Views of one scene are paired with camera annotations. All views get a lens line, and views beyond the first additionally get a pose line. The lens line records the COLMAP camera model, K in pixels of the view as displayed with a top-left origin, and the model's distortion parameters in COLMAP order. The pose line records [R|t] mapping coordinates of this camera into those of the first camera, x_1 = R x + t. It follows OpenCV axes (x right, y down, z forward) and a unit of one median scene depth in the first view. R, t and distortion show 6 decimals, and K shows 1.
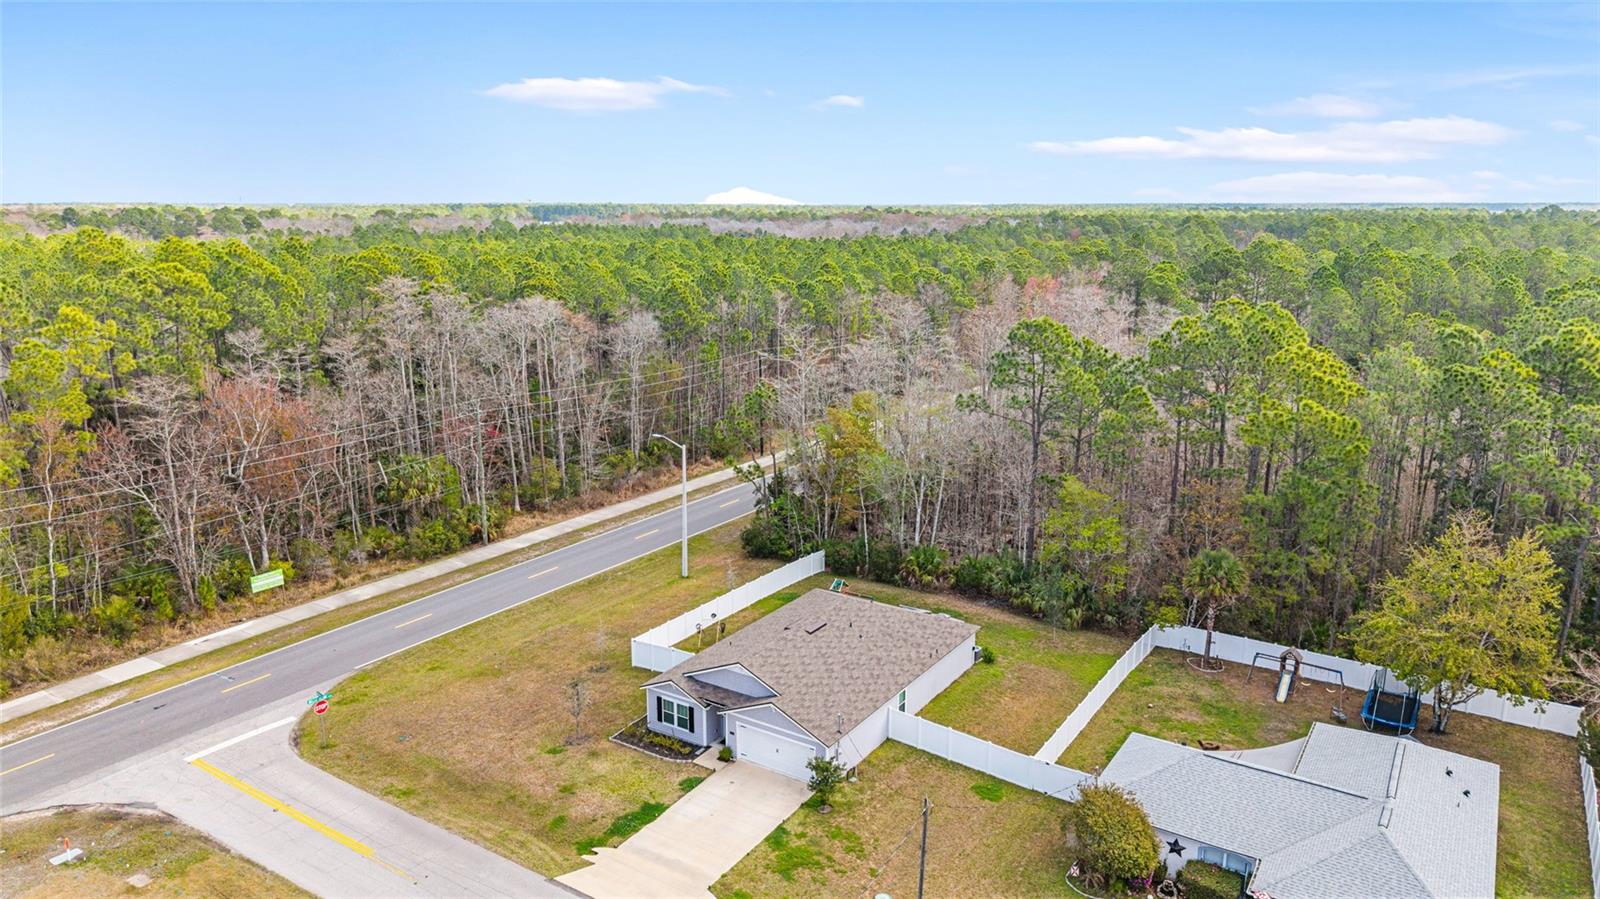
lens RADIAL K [[1063.1, 0, 792.4], [0, 1063.1, 443.5], [0, 0, 1]] dist [0.068689, -0.098955]
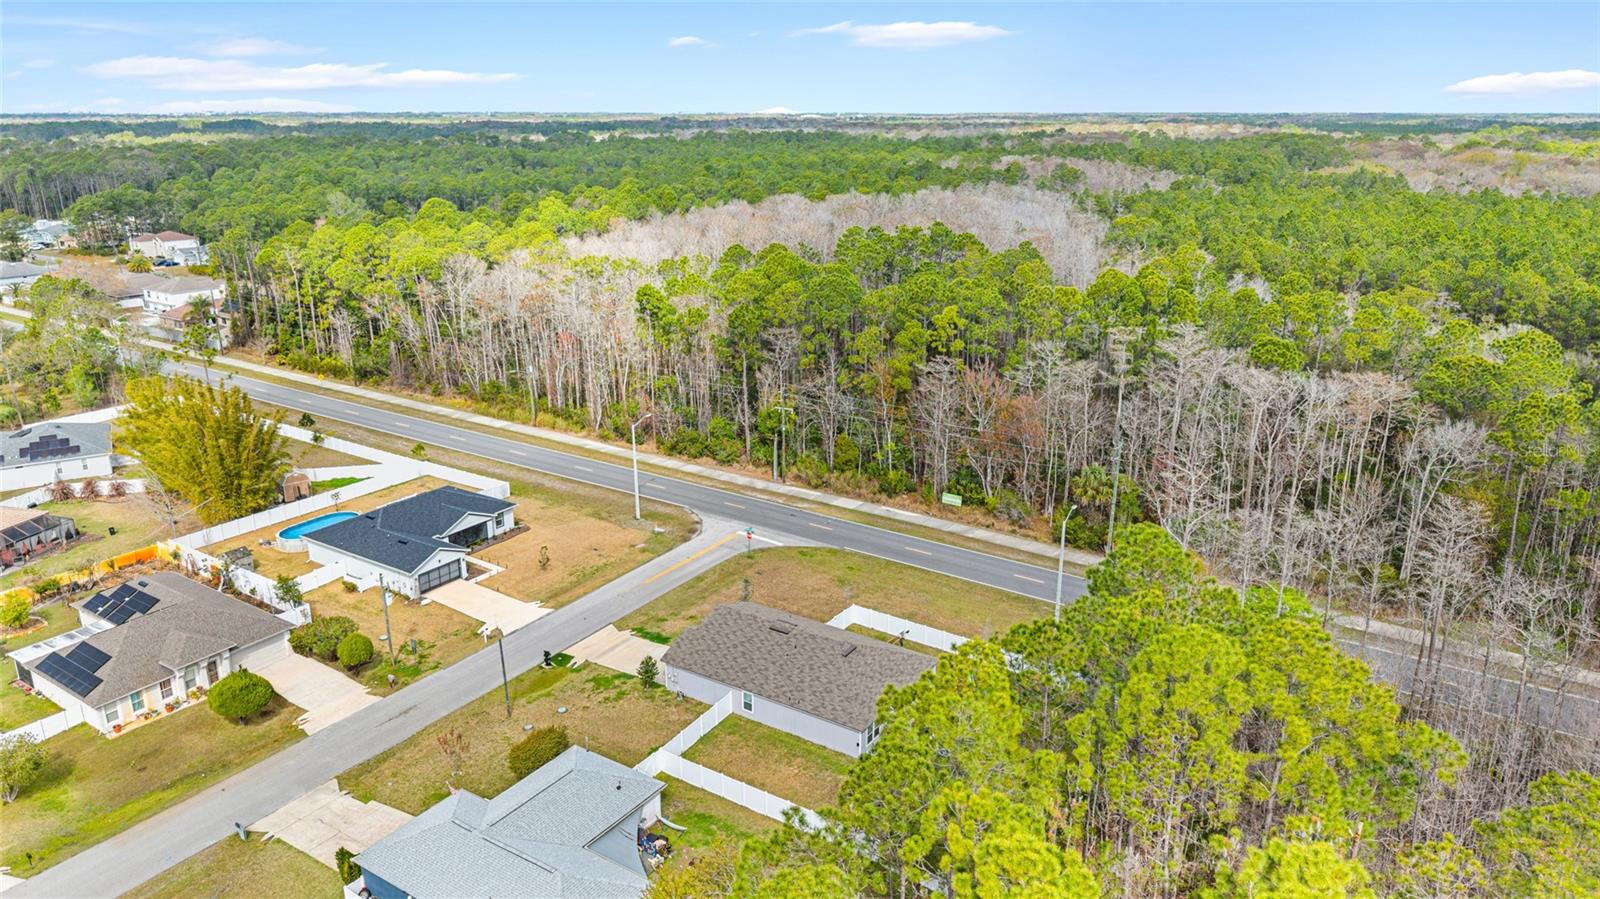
lens RADIAL K [[1063.1, 0, 792.4], [0, 1063.1, 443.5], [0, 0, 1]] dist [0.068689, -0.098955]
pose [[-0.001762, 0.291235, -0.956650, 1.317216], [-0.211382, 0.934926, 0.285011, -0.462702], [0.977402, 0.202721, 0.059915, 0.921412]]
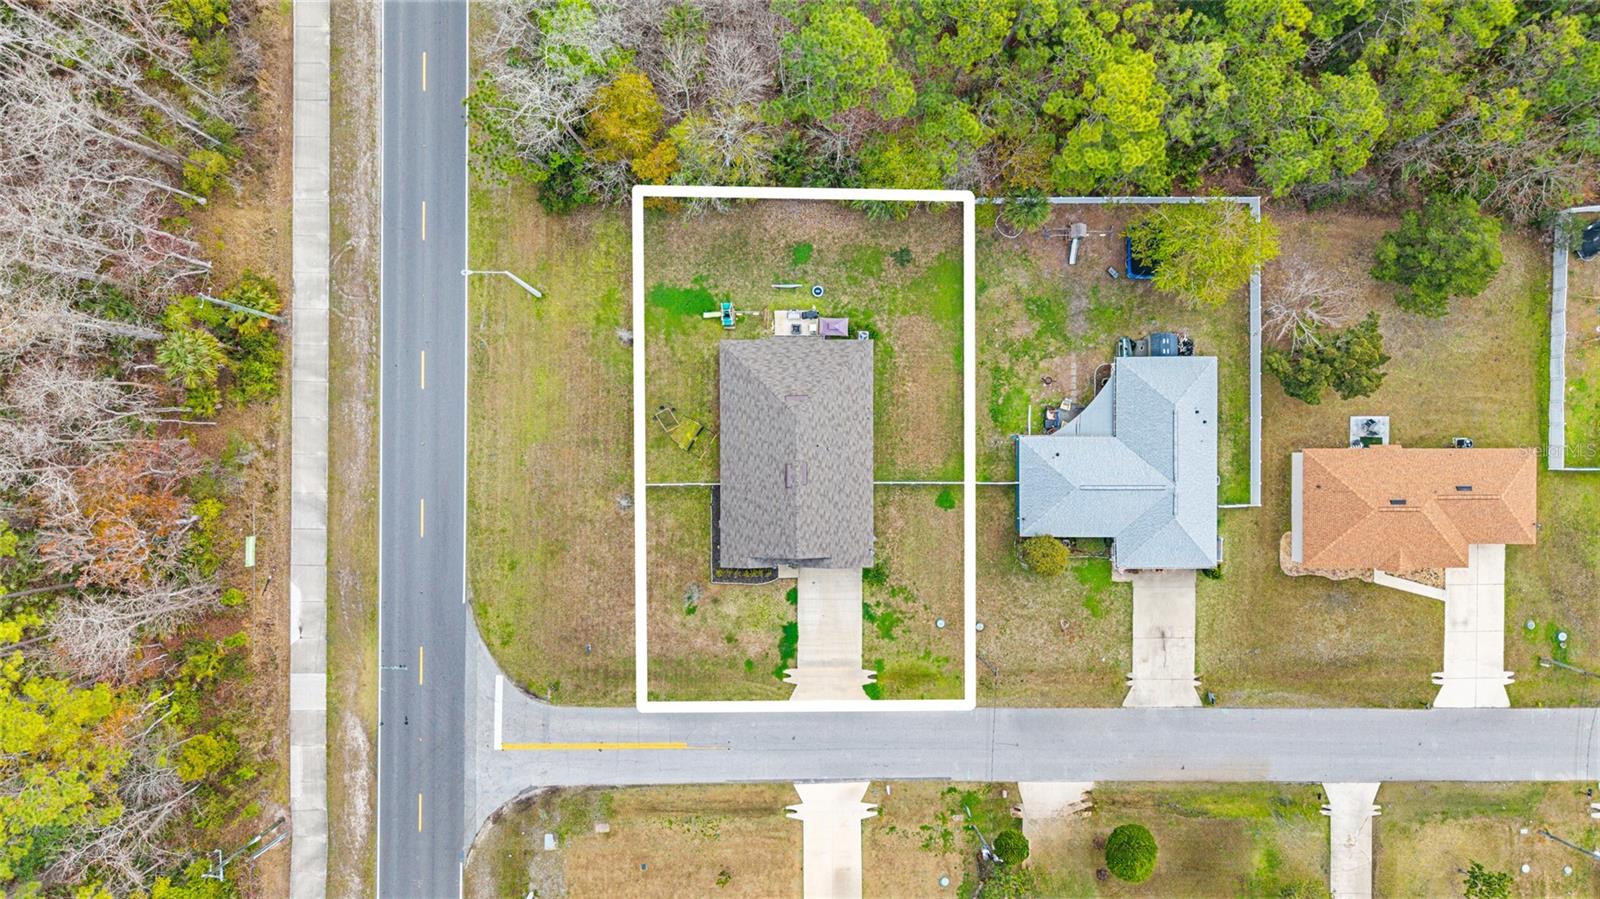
lens RADIAL K [[1063.1, 0, 792.4], [0, 1063.1, 443.5], [0, 0, 1]] dist [0.068689, -0.098955]
pose [[0.833325, -0.552768, -0.004202, 0.037864], [0.117024, 0.168980, 0.978648, -1.208775], [-0.540255, -0.816023, 0.205502, 0.792385]]
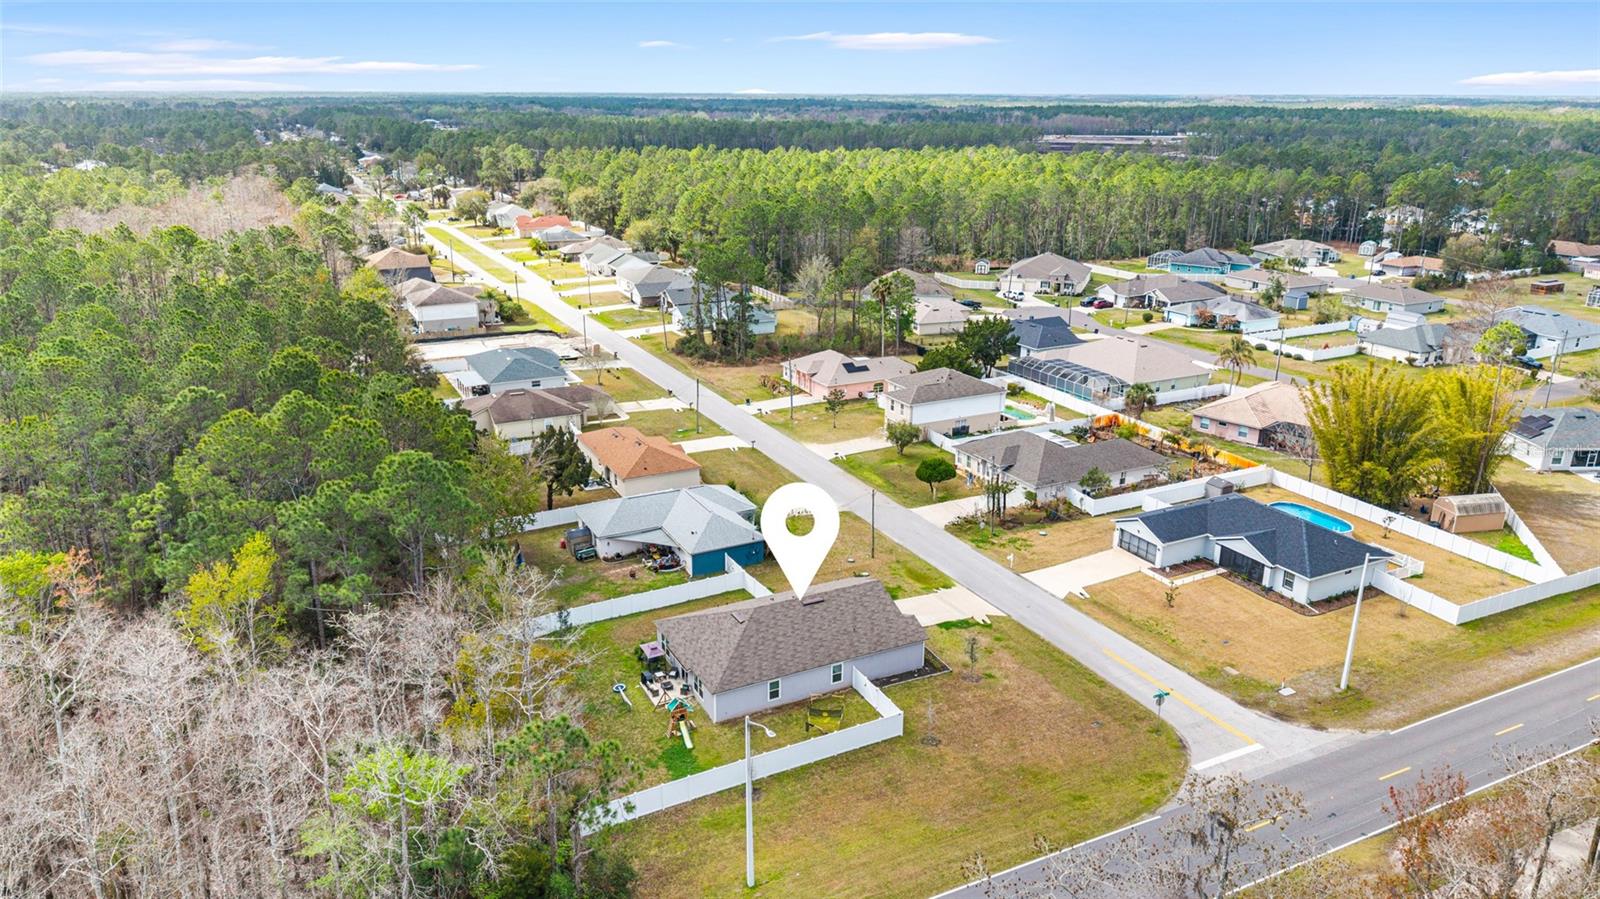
lens RADIAL K [[1063.1, 0, 792.4], [0, 1063.1, 443.5], [0, 0, 1]] dist [0.068689, -0.098955]
pose [[-0.870602, -0.160474, 0.465080, -0.598748], [0.093737, 0.873889, 0.477003, -0.683695], [-0.482975, 0.458875, -0.745767, 2.025072]]
